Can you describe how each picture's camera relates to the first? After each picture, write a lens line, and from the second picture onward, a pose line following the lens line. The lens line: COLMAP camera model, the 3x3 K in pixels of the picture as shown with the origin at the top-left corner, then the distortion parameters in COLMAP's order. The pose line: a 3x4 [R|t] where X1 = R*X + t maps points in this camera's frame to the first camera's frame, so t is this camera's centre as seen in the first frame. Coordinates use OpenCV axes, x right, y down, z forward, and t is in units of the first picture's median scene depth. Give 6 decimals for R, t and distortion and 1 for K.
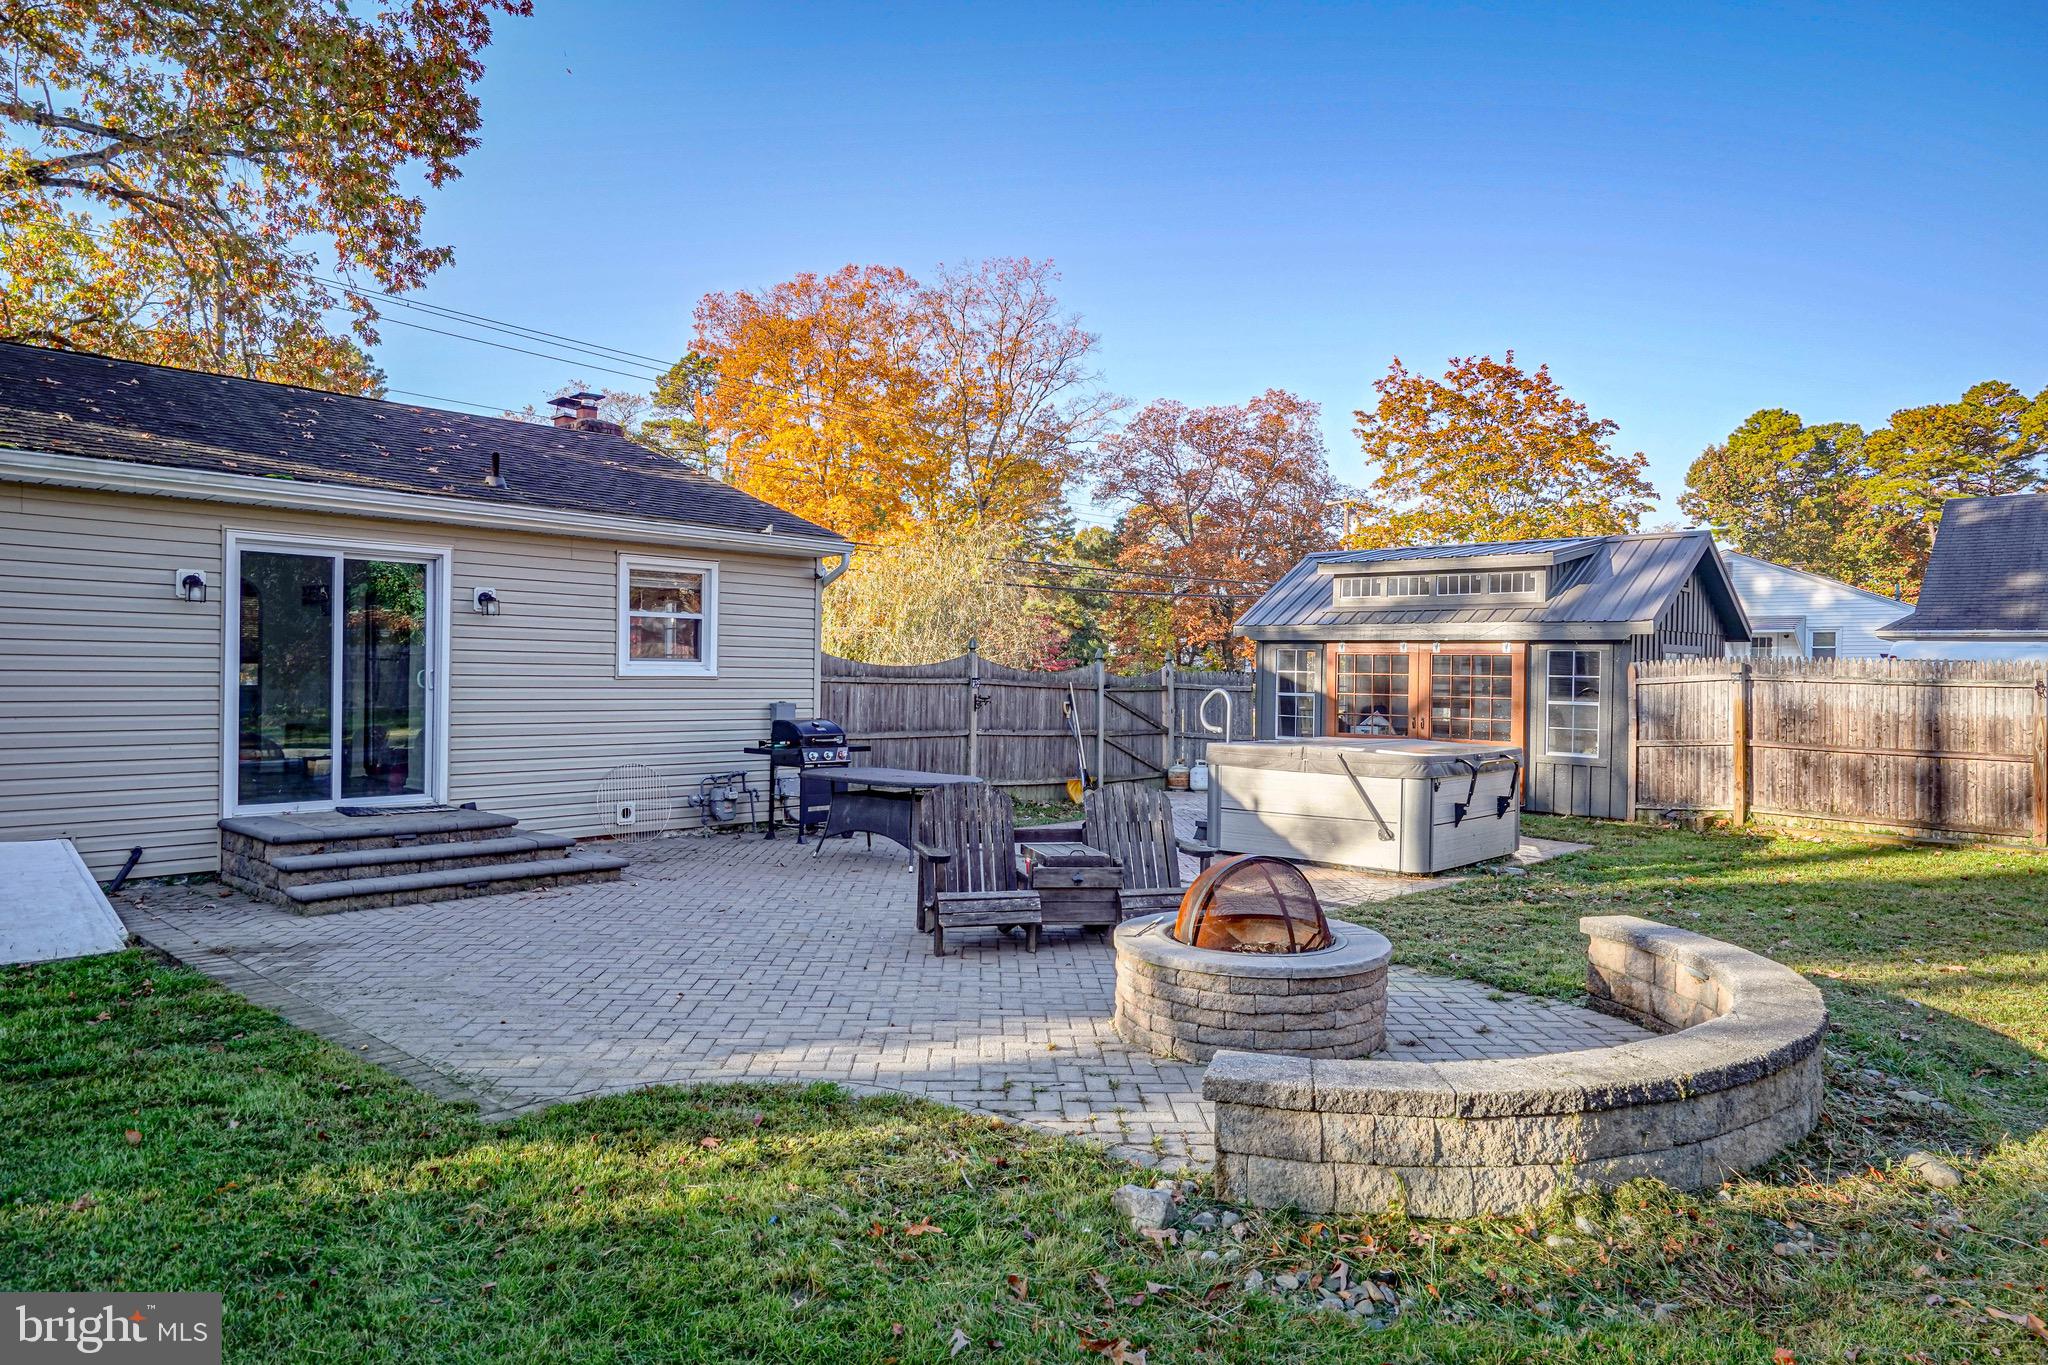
lens RADIAL K [[1254.3, 0, 1026.1], [0, 1254.3, 682.2], [0, 0, 1]] dist [0.014576, -0.000167]
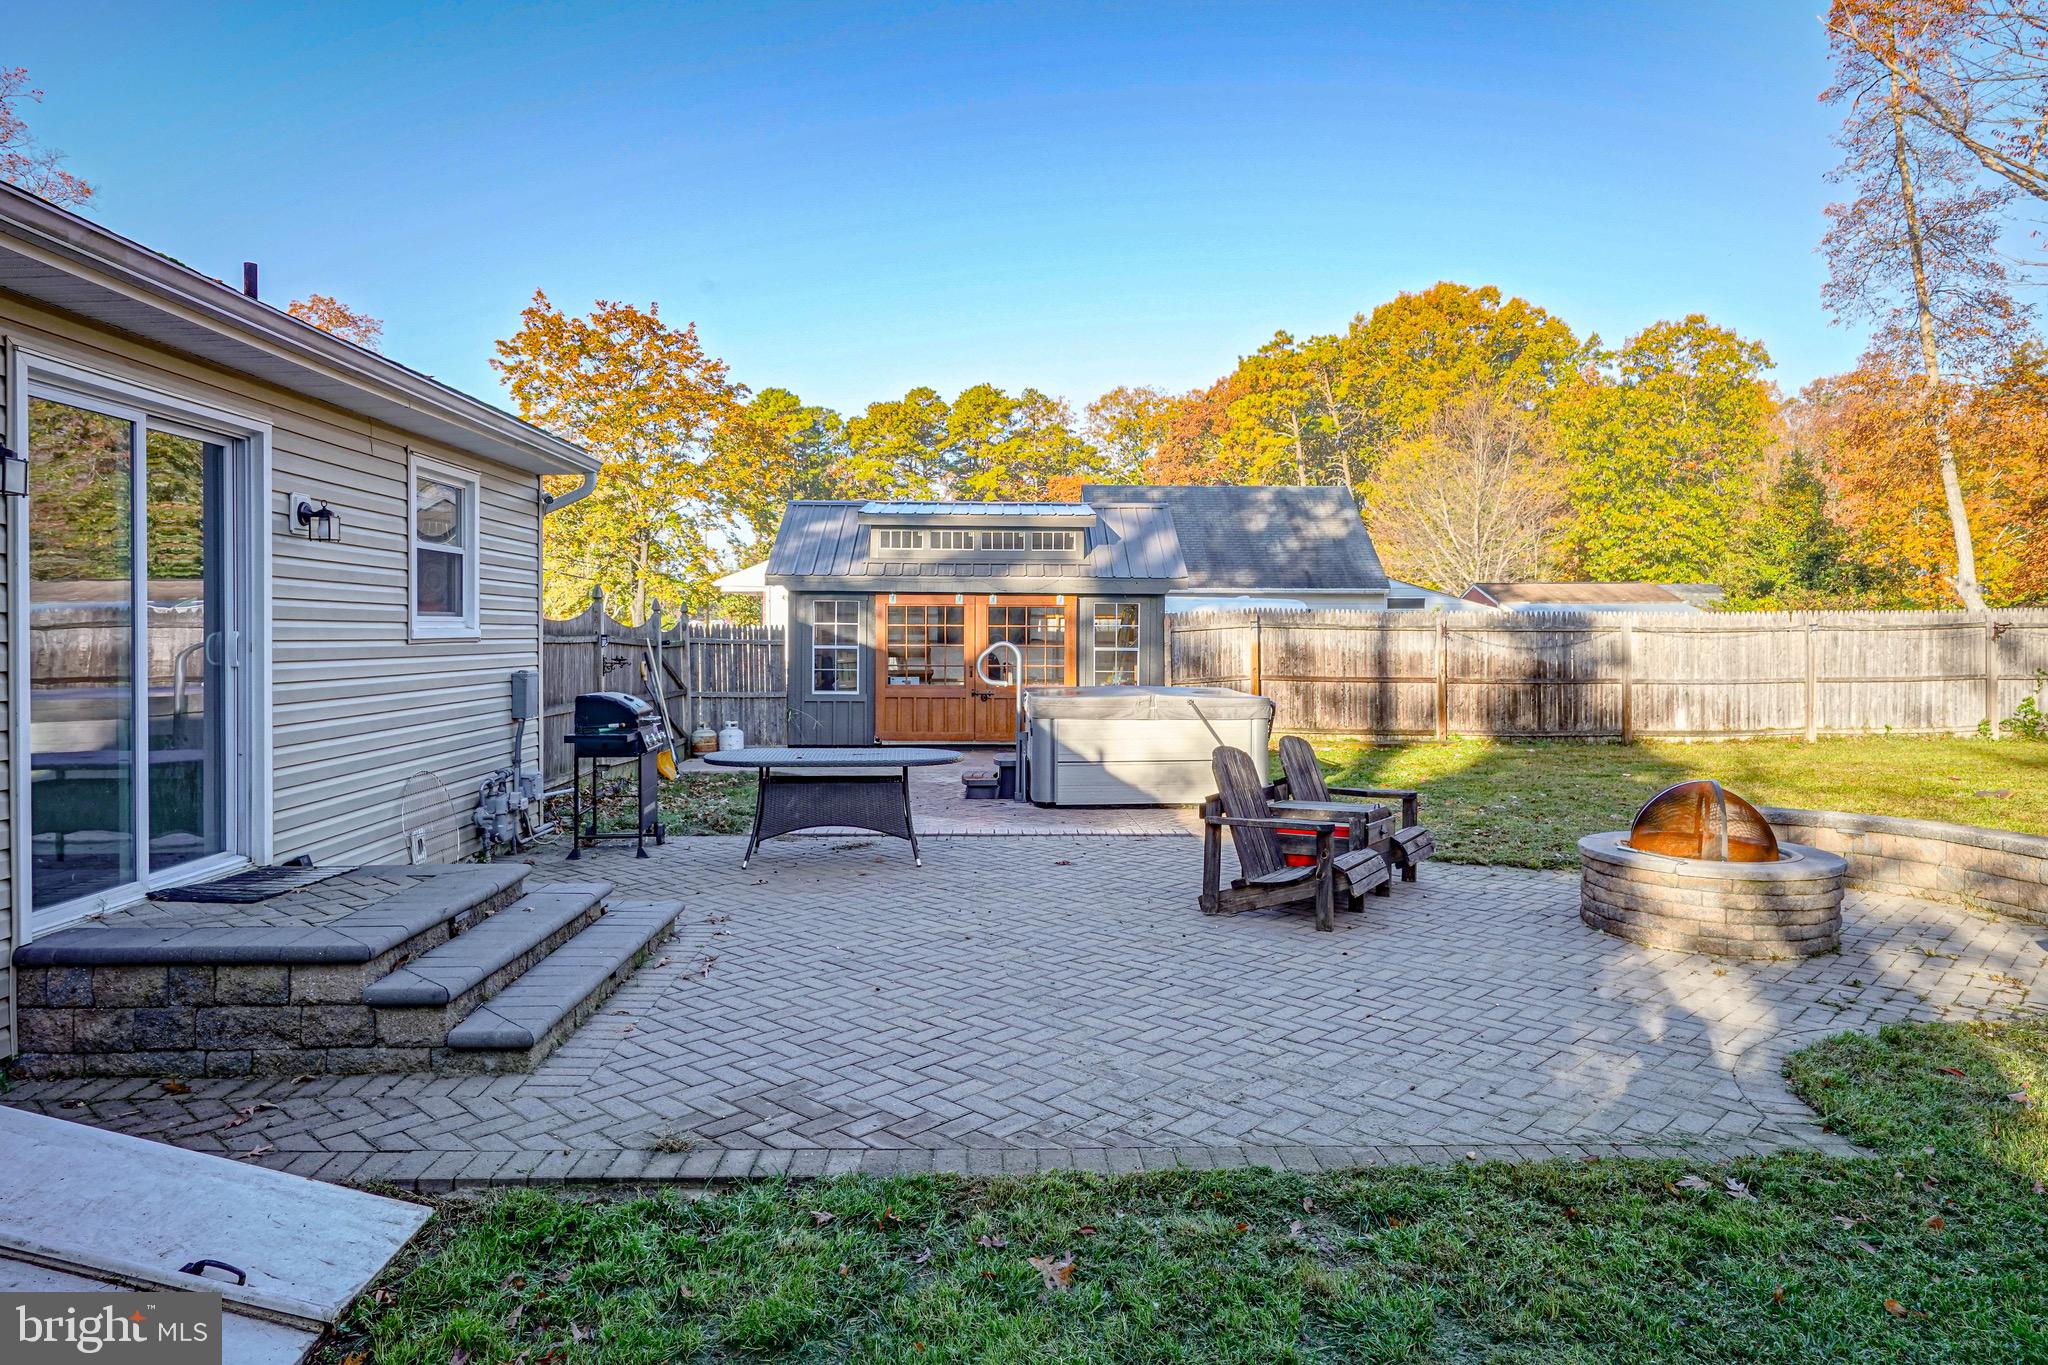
lens RADIAL K [[1279.0, 0, 1016.2], [0, 1279.0, 636.2], [0, 0, 1]] dist [0.003939, 0.000060]
pose [[0.715979, -0.015627, 0.697947, -0.355290], [0.013889, 0.999870, 0.008138, -0.004570], [-0.697984, 0.003867, 0.716103, 0.191846]]
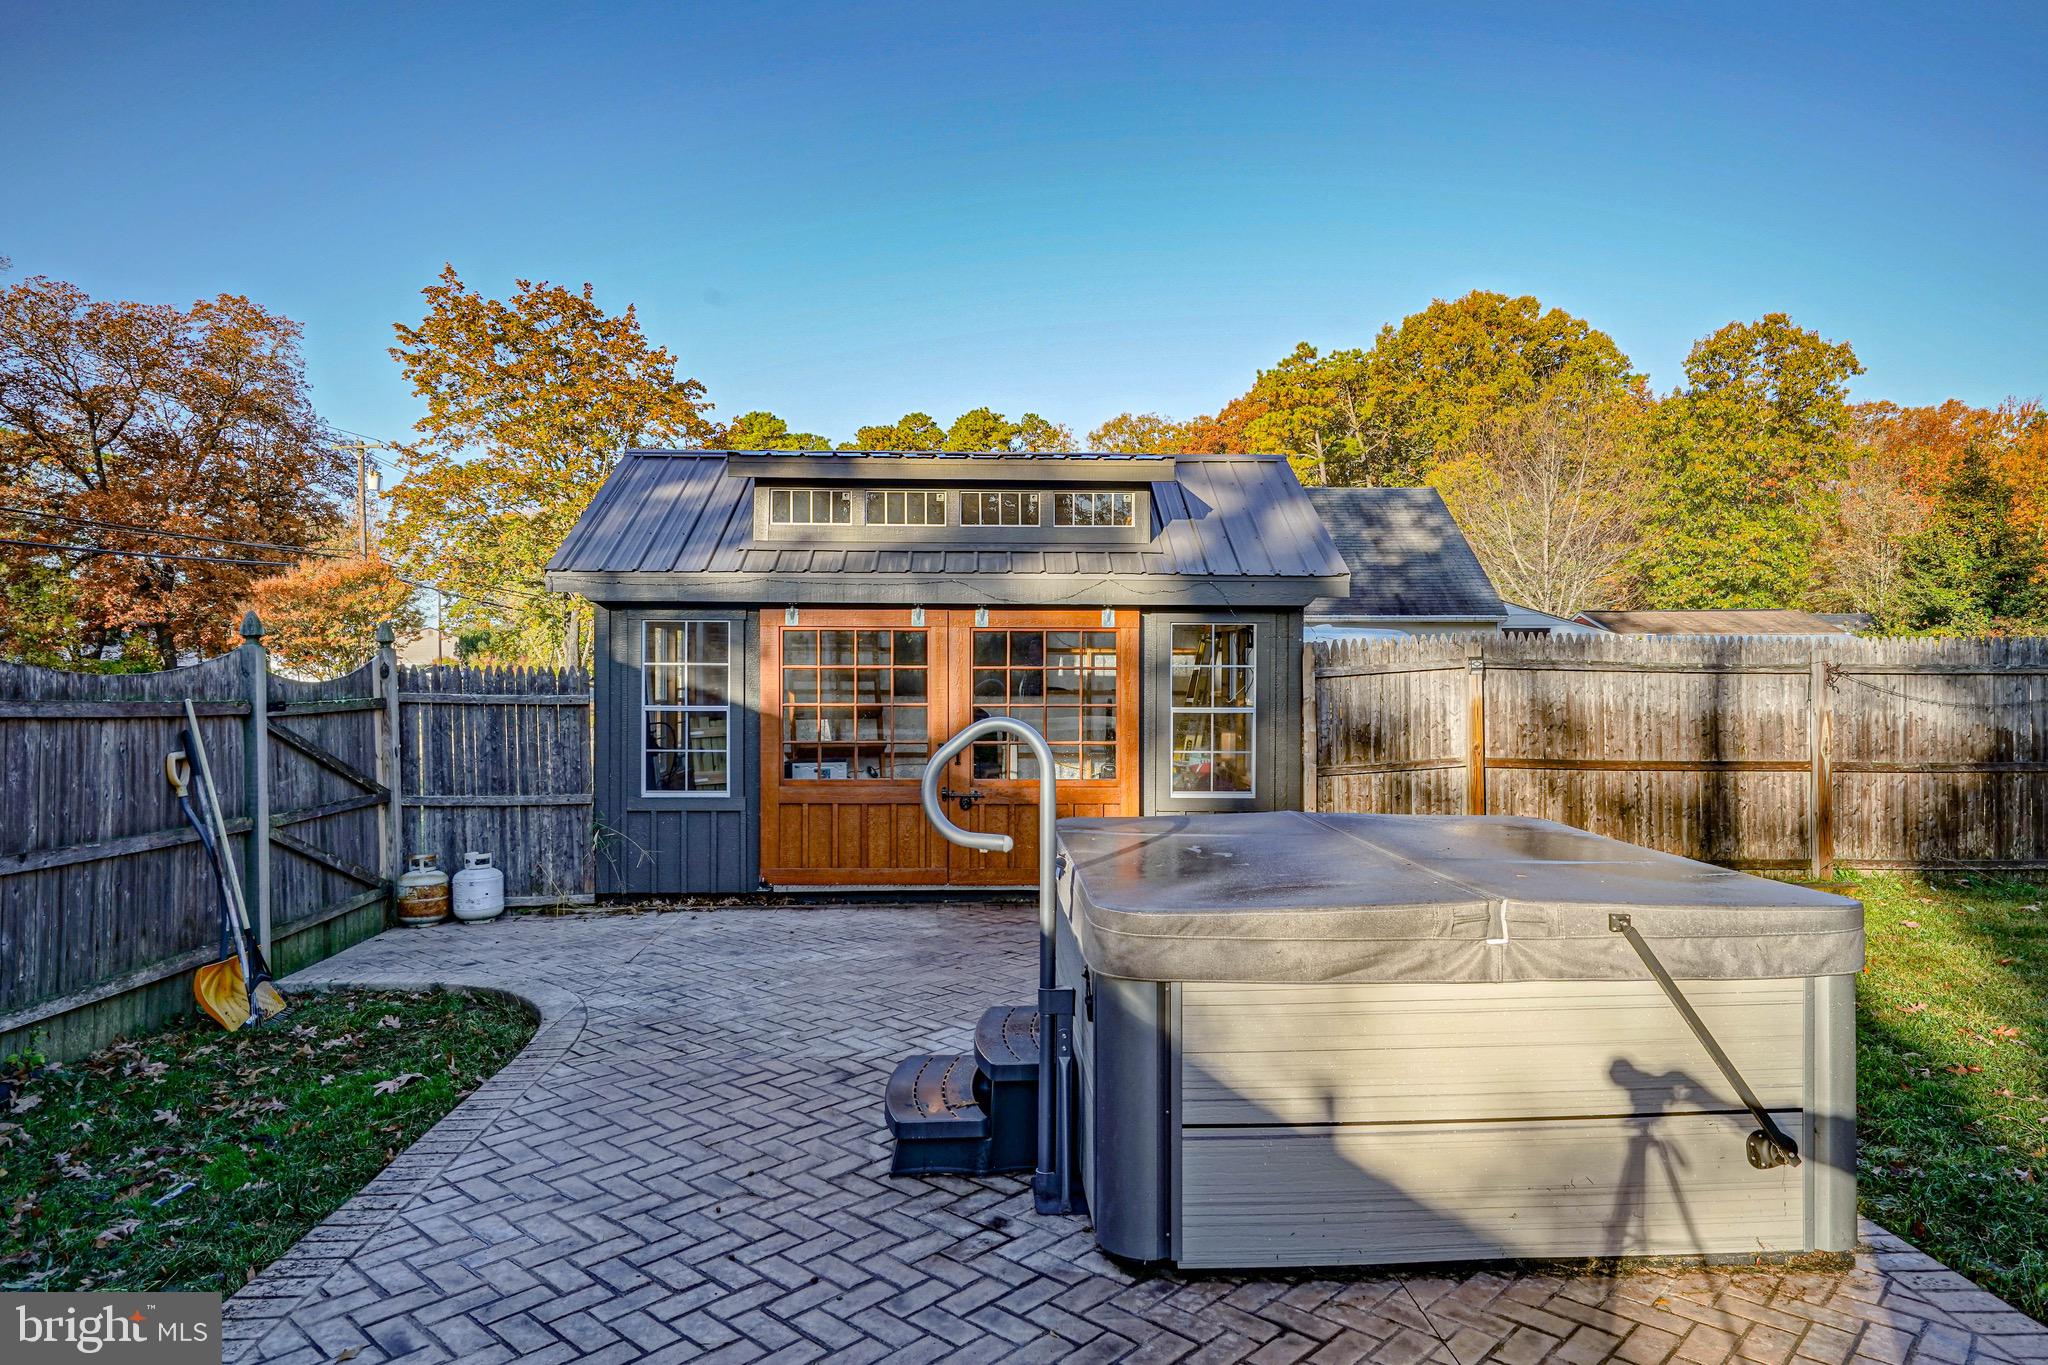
lens RADIAL K [[1264.3, 0, 1033.3], [0, 1264.3, 694.7], [0, 0, 1]] dist [0.006443, 0.001168]
pose [[0.706153, -0.029287, 0.707454, -0.048583], [0.016810, 0.999556, 0.024600, -0.006050], [-0.707860, -0.005479, 0.706331, 0.512086]]
